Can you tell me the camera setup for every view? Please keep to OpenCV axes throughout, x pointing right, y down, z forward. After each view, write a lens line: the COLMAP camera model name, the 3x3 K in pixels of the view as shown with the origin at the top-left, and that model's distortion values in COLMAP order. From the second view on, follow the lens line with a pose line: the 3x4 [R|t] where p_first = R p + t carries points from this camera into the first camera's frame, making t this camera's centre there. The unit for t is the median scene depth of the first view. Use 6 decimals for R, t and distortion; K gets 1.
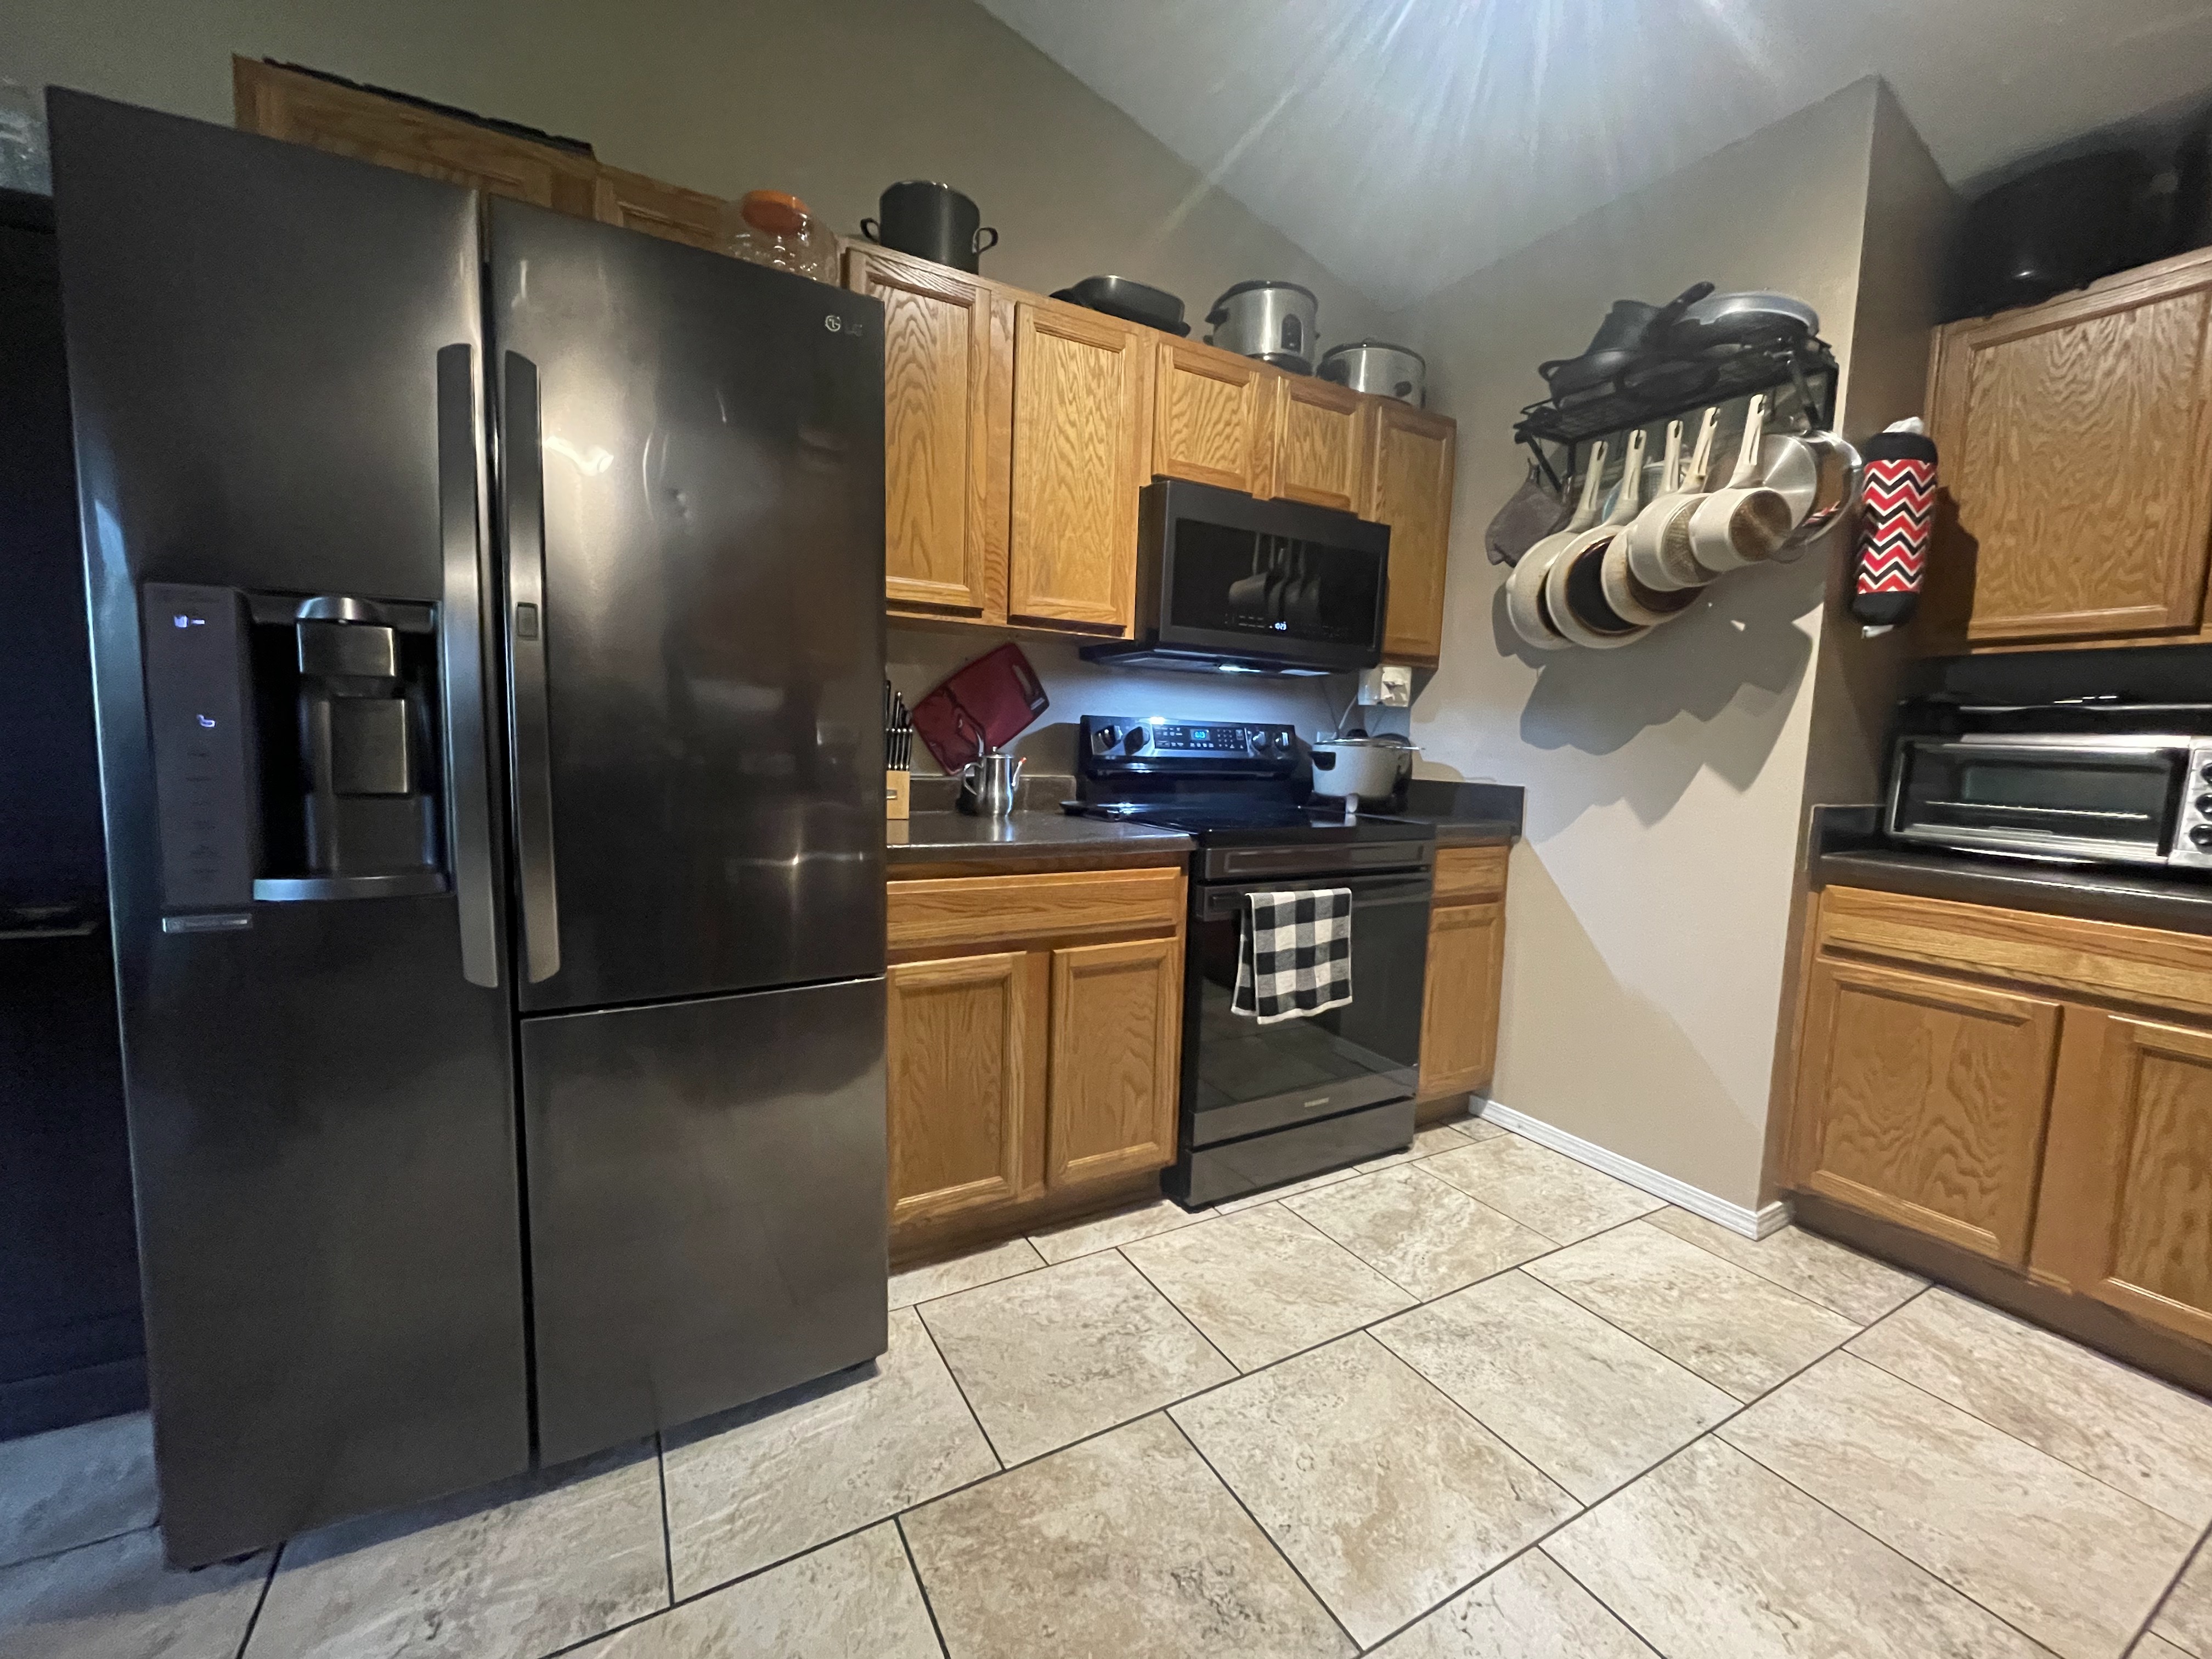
lens RADIAL K [[895.8, 0, 1104.2], [0, 895.8, 826.7], [0, 0, 1]] dist [-0.001592, -0.000605]
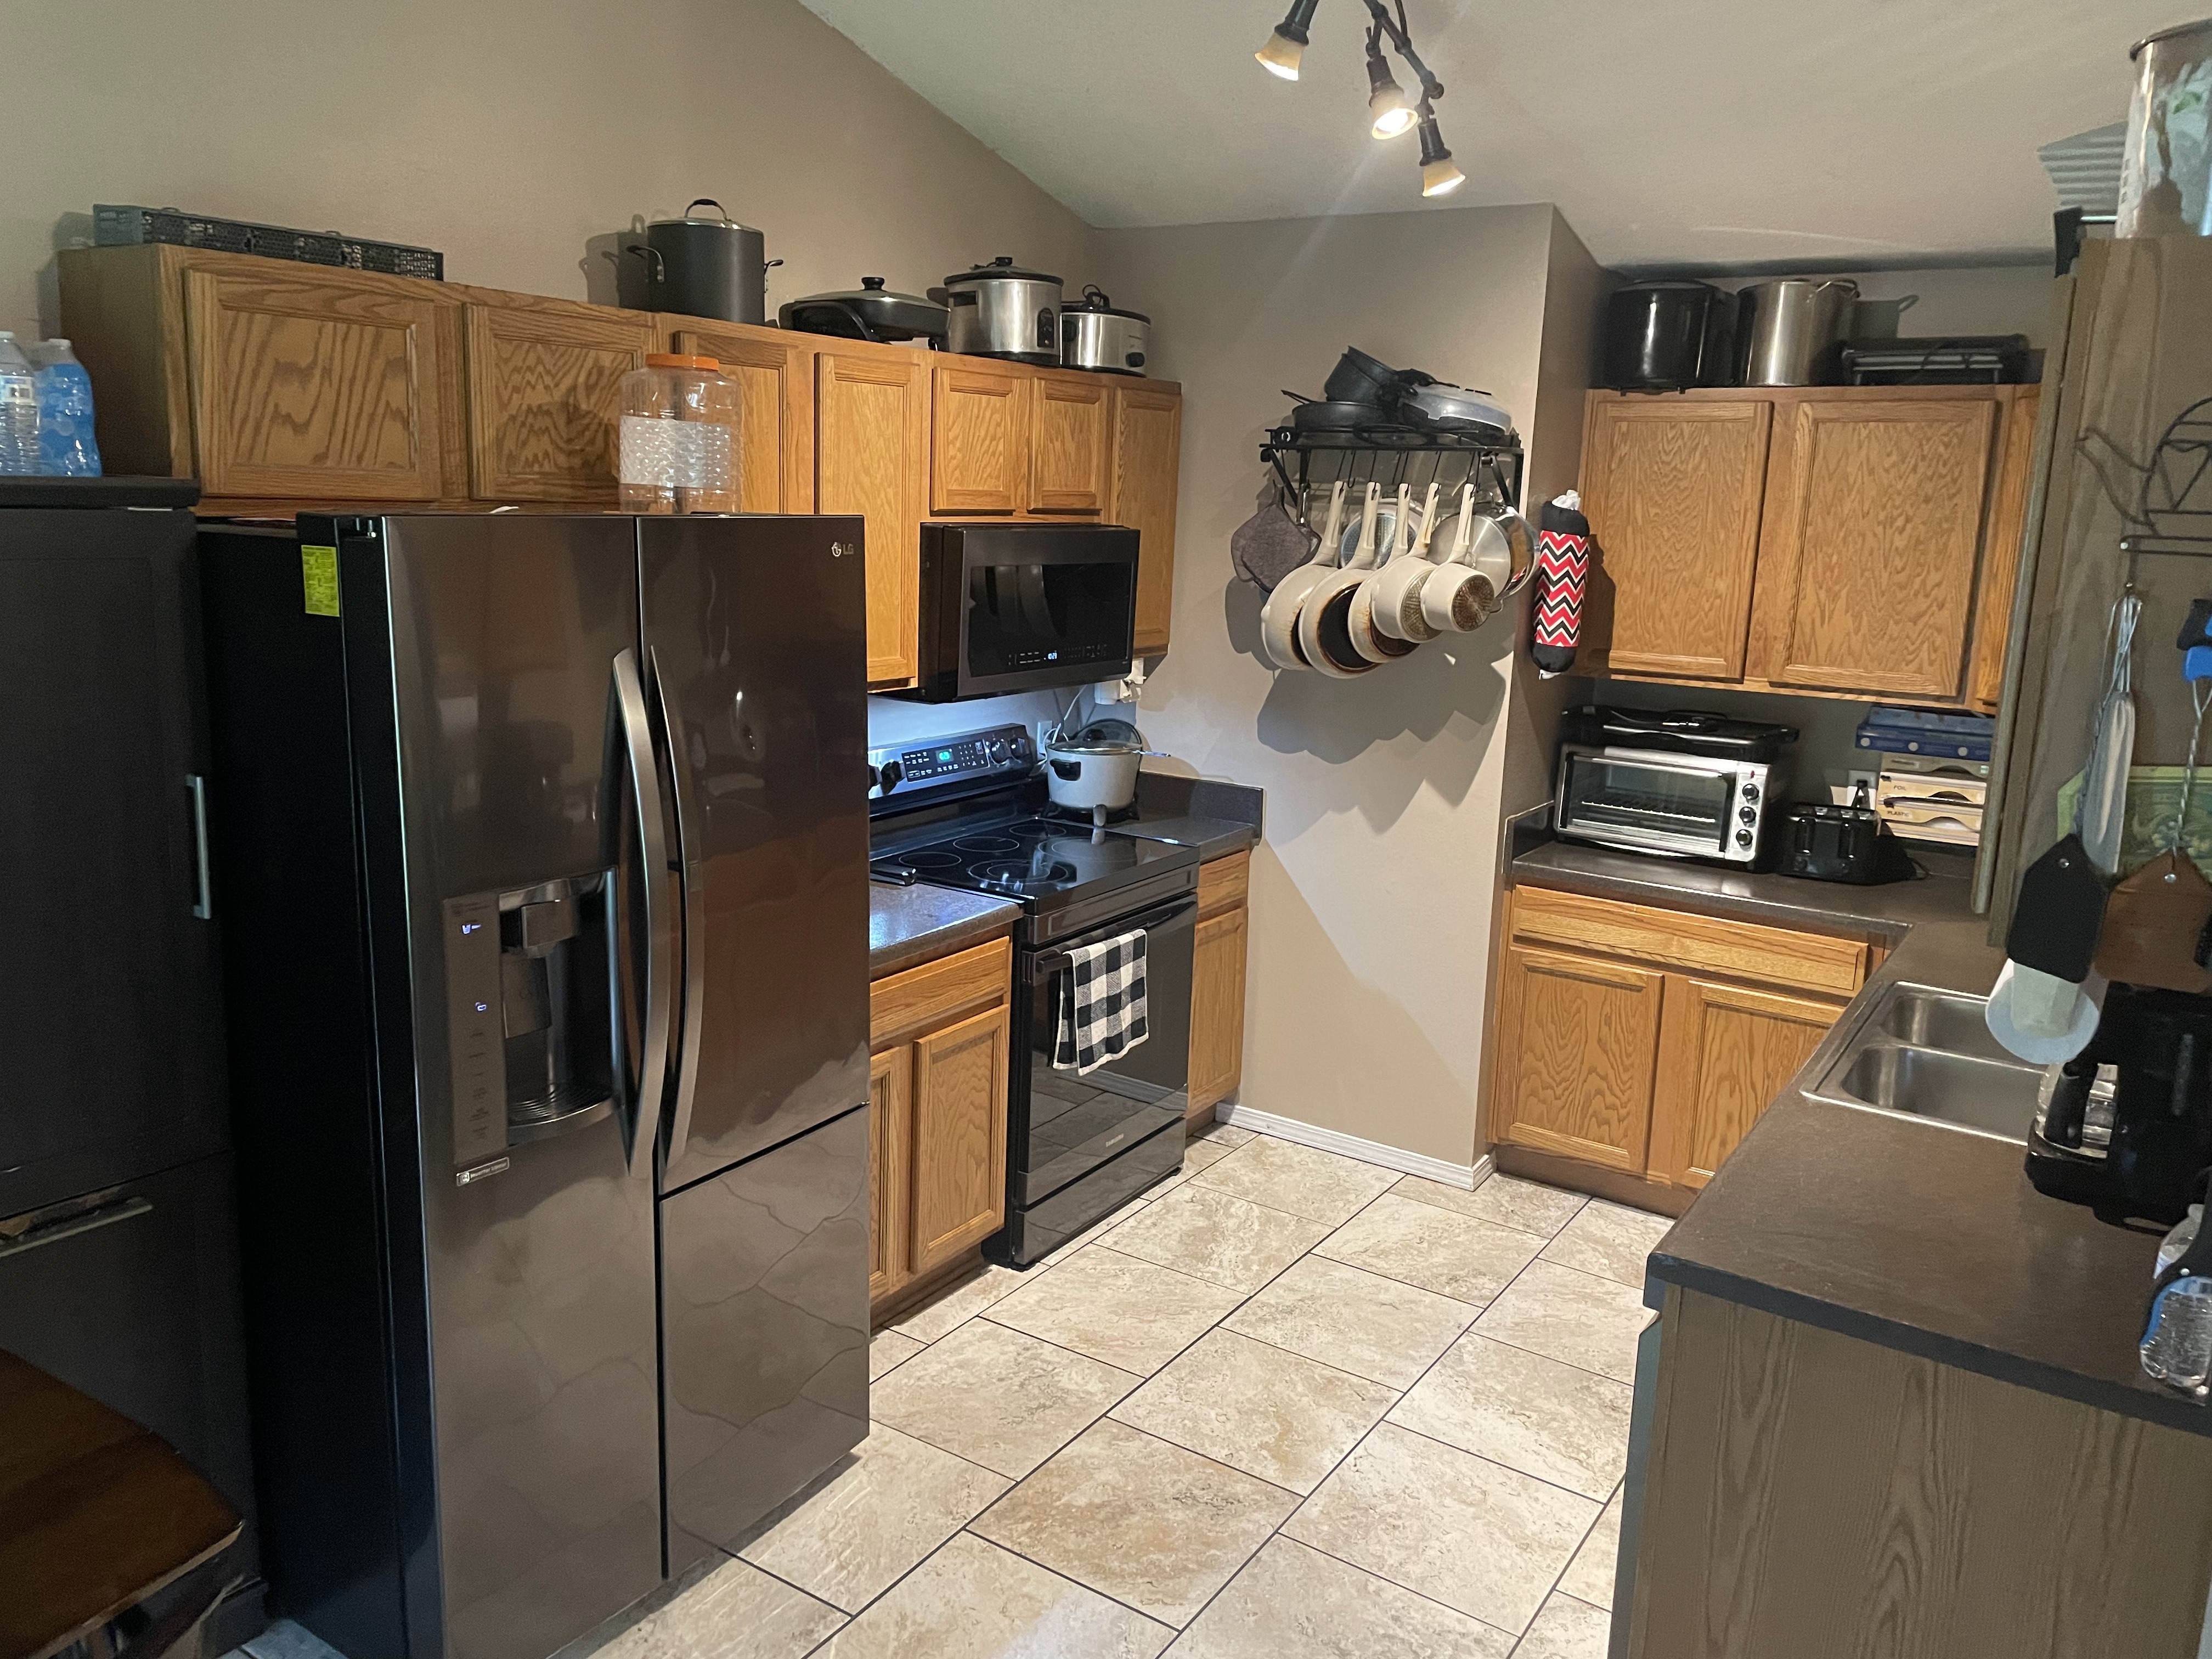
lens RADIAL K [[1665.8, 0, 1099.3], [0, 1665.8, 806.8], [0, 0, 1]] dist [0.131941, -0.221532]
pose [[0.890666, -0.088615, 0.445938, -0.664820], [0.039482, 0.992192, 0.118307, -0.325359], [-0.452940, -0.087765, 0.887211, -0.709785]]
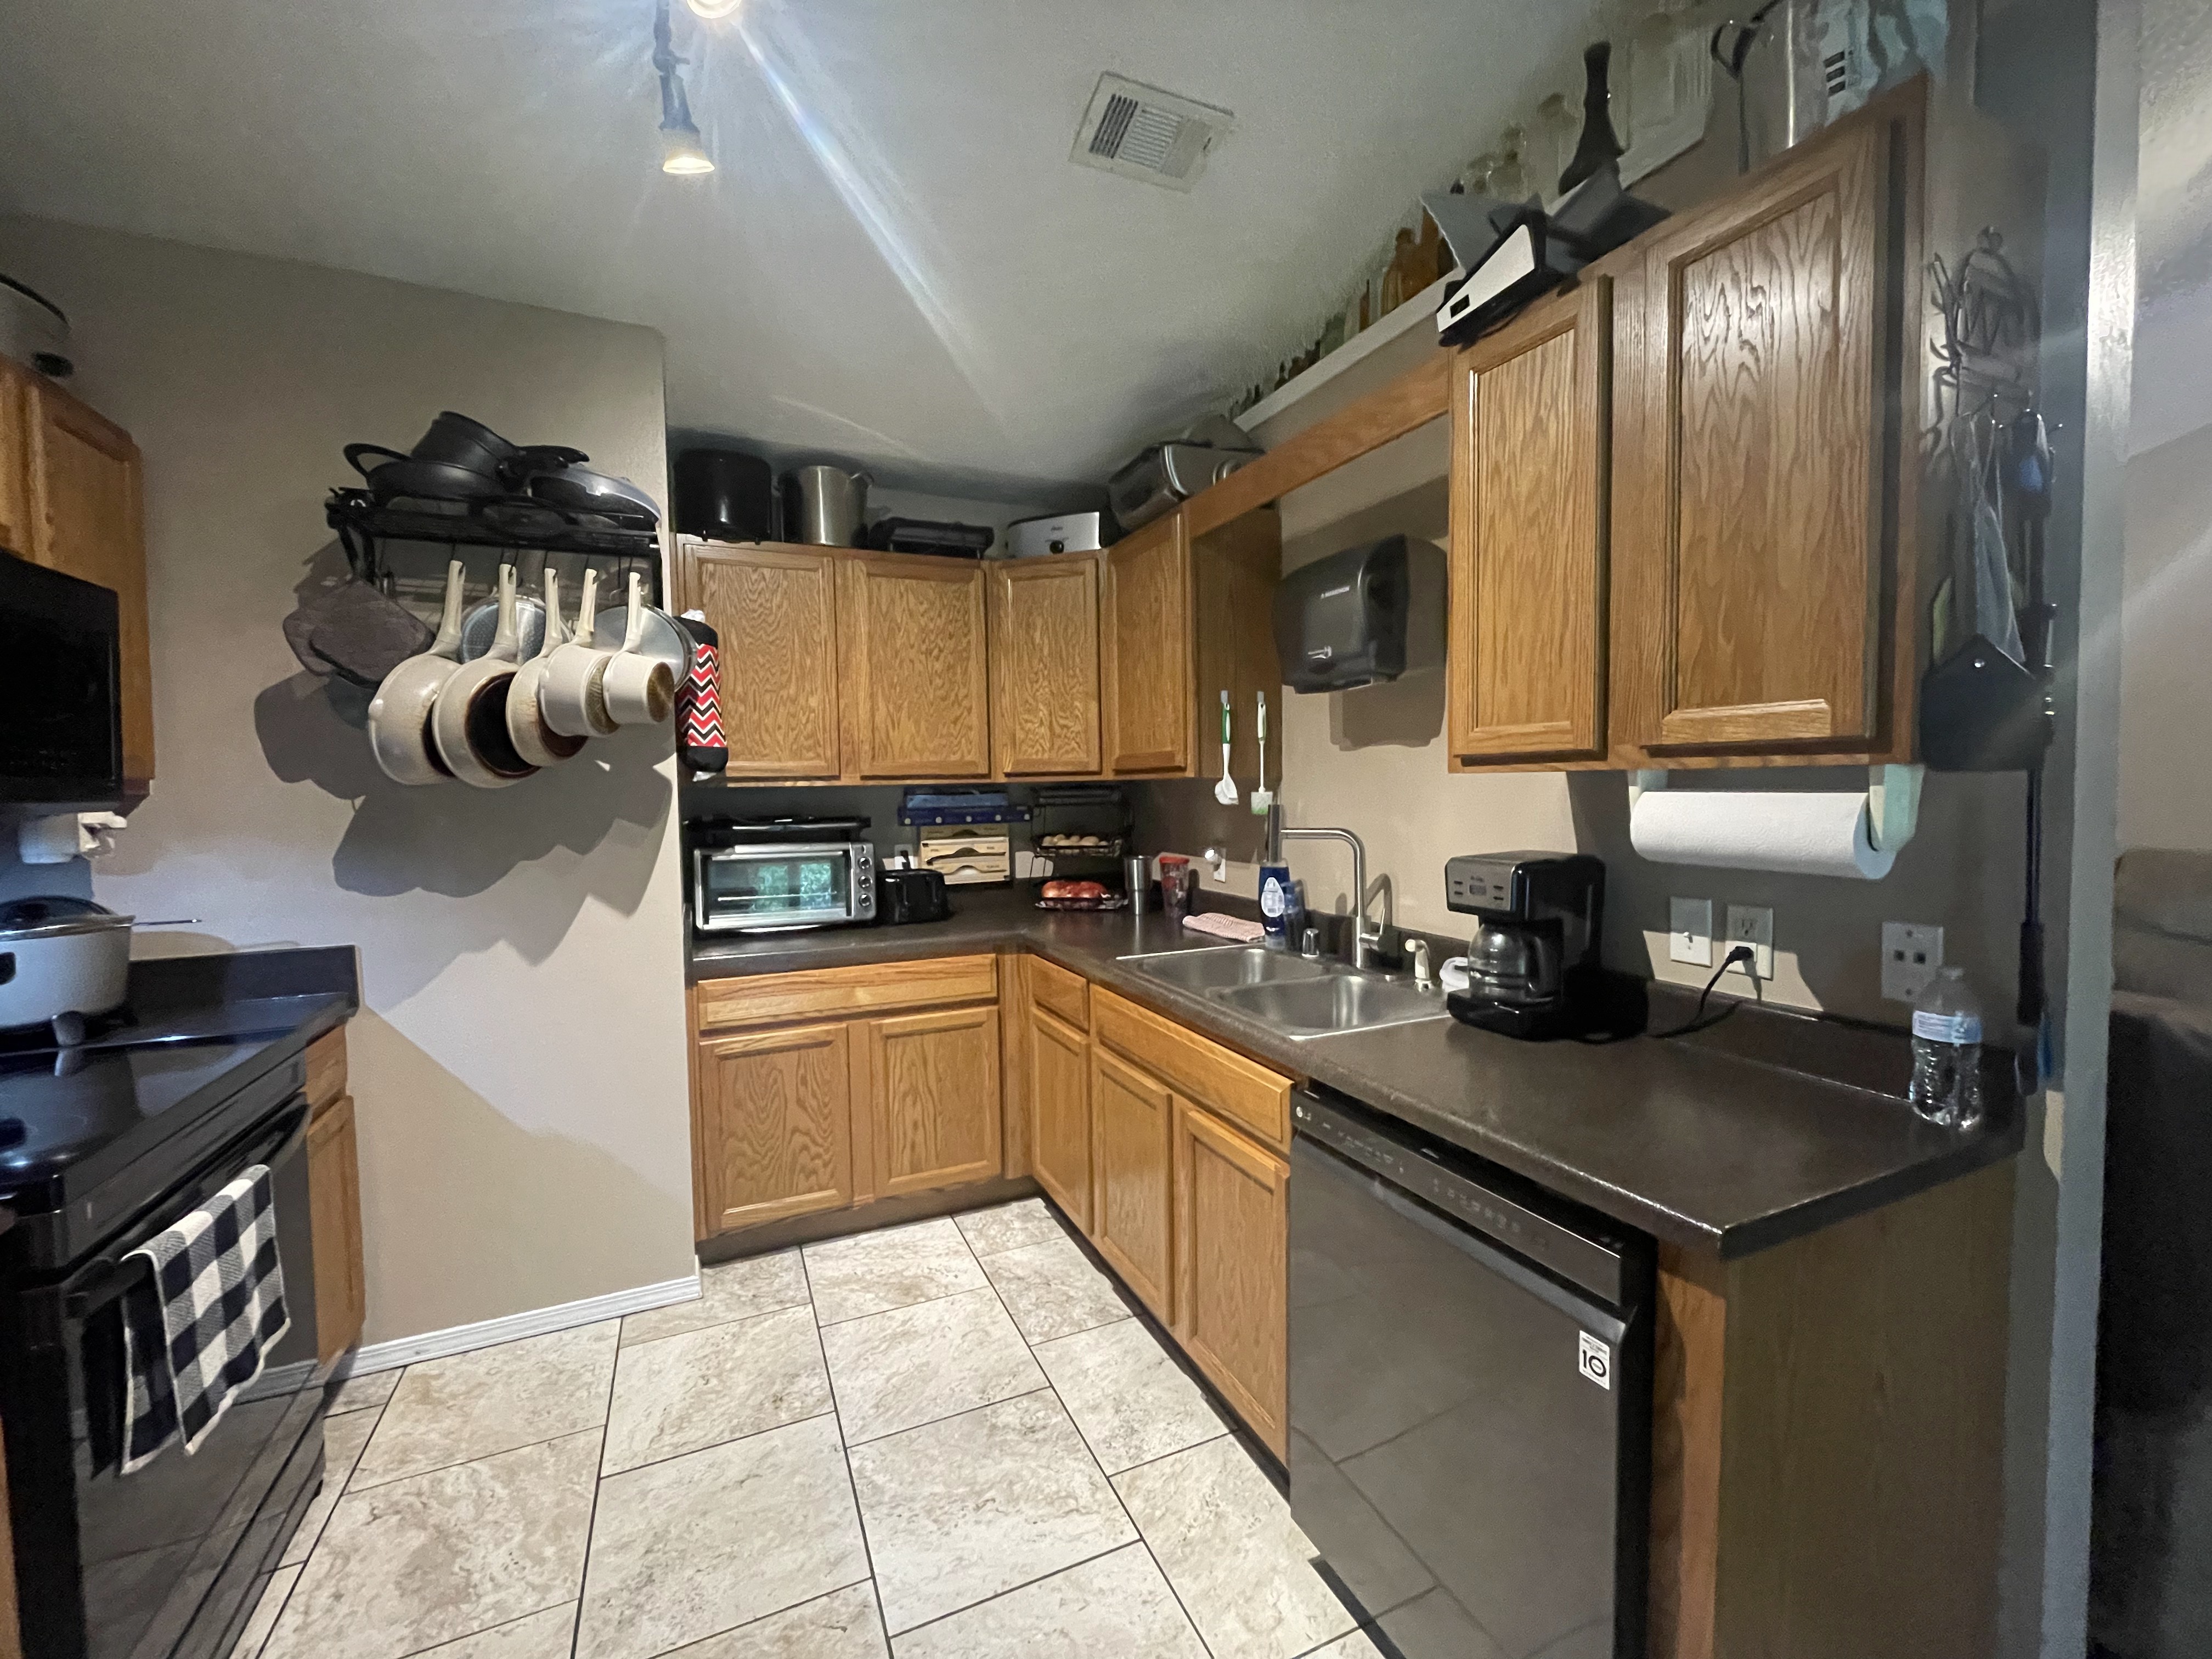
lens RADIAL K [[895.8, 0, 1104.2], [0, 895.8, 826.7], [0, 0, 1]] dist [-0.001592, -0.000605]
pose [[0.083029, -0.079517, 0.993370, -0.341894], [0.116494, 0.990752, 0.069570, -0.166196], [-0.989715, 0.109945, 0.091525, 0.328586]]
